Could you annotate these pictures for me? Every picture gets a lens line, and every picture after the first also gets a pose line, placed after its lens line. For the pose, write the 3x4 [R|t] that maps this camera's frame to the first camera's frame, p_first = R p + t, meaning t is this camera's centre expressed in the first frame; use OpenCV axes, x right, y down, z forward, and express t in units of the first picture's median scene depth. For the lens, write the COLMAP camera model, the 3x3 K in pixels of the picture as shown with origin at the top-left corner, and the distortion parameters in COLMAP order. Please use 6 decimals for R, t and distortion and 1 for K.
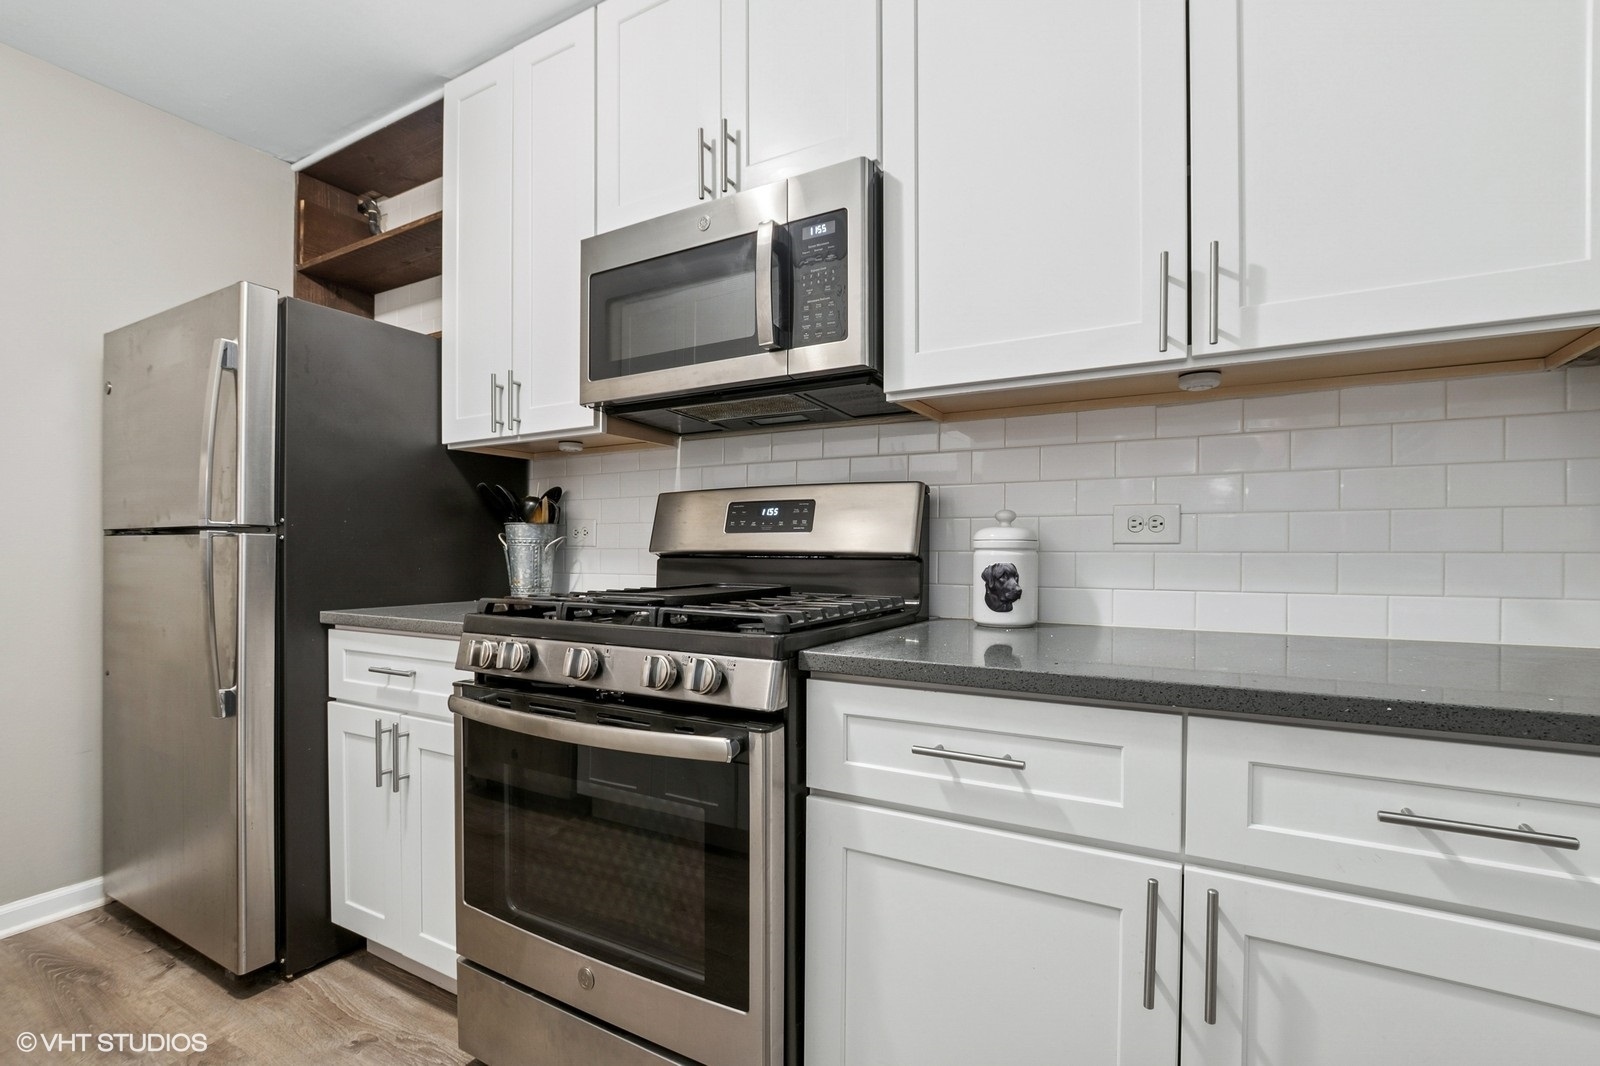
lens RADIAL K [[722.9, 0, 811.0], [0, 722.9, 555.7], [0, 0, 1]] dist [-0.004254, 0.000412]
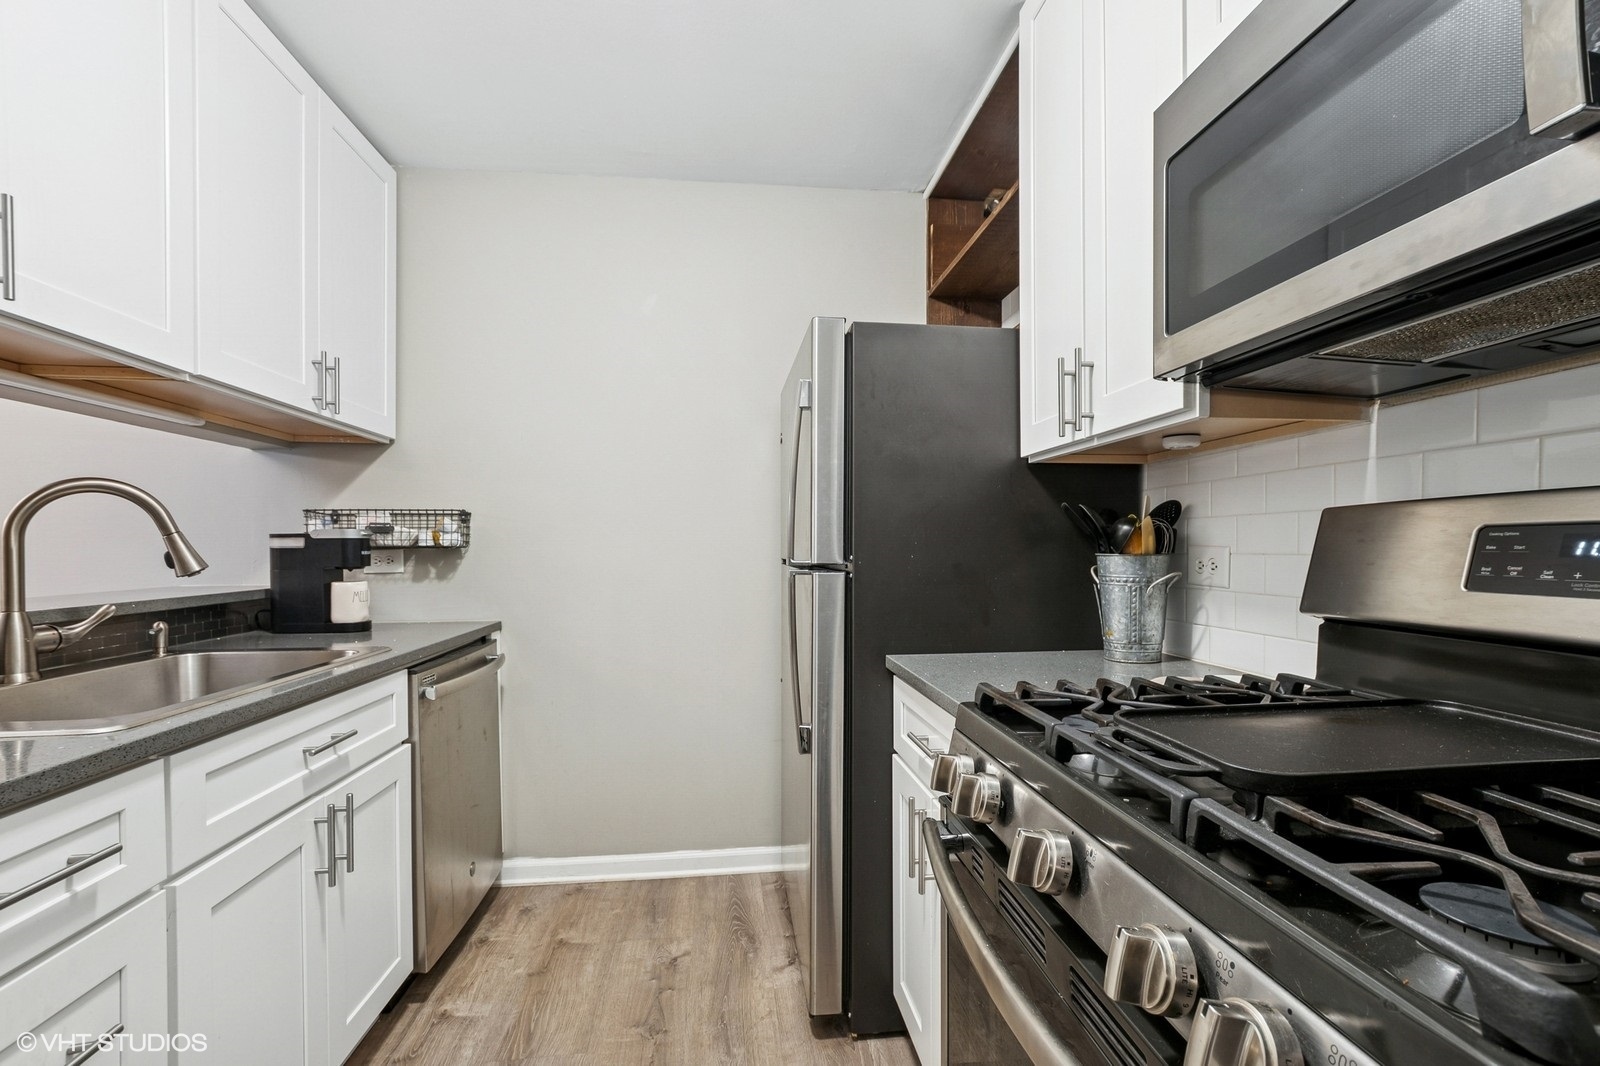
lens RADIAL K [[722.9, 0, 811.0], [0, 722.9, 555.7], [0, 0, 1]] dist [-0.004254, 0.000412]
pose [[0.593421, 0.008190, -0.804851, 0.006501], [-0.003485, 0.999965, 0.007606, -0.051508], [0.804885, -0.001708, 0.593429, 0.340131]]
